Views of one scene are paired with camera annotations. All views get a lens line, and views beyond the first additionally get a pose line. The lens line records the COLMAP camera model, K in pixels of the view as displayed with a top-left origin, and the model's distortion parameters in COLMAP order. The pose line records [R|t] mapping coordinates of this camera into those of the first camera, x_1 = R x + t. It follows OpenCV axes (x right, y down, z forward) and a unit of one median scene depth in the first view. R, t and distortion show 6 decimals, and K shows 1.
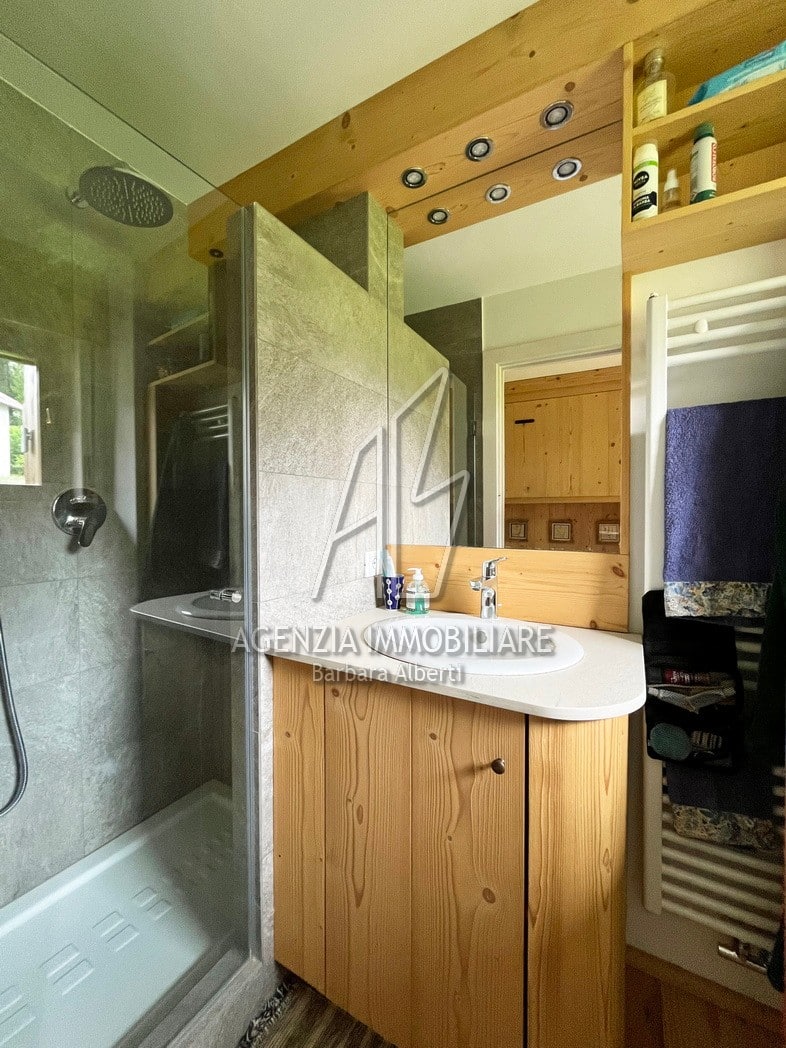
lens RADIAL K [[426.9, 0, 393.0], [0, 426.9, 524.0], [0, 0, 1]] dist [-0.000234, -0.000059]
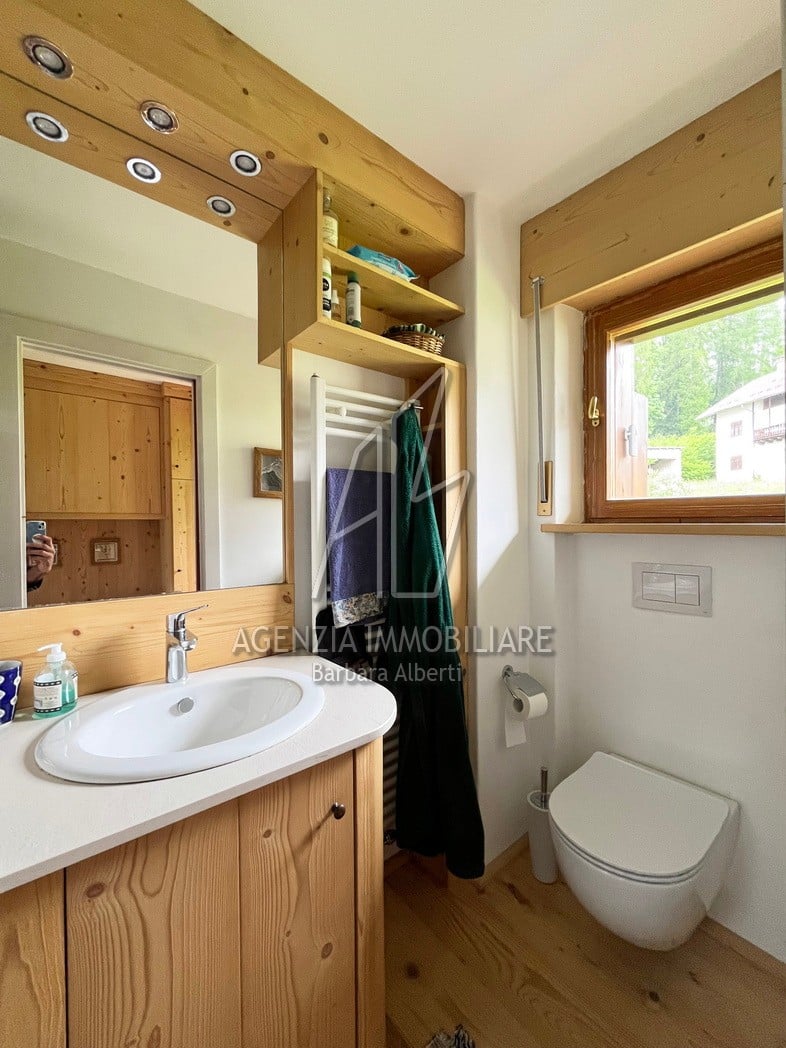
lens RADIAL K [[410.9, 0, 412.5], [0, 410.9, 526.4], [0, 0, 1]] dist [0.002401, -0.003438]
pose [[0.353214, -0.002313, 0.935540, -0.449502], [0.021519, 0.999752, -0.005653, -0.082170], [-0.935295, 0.022129, 0.353176, 0.339106]]
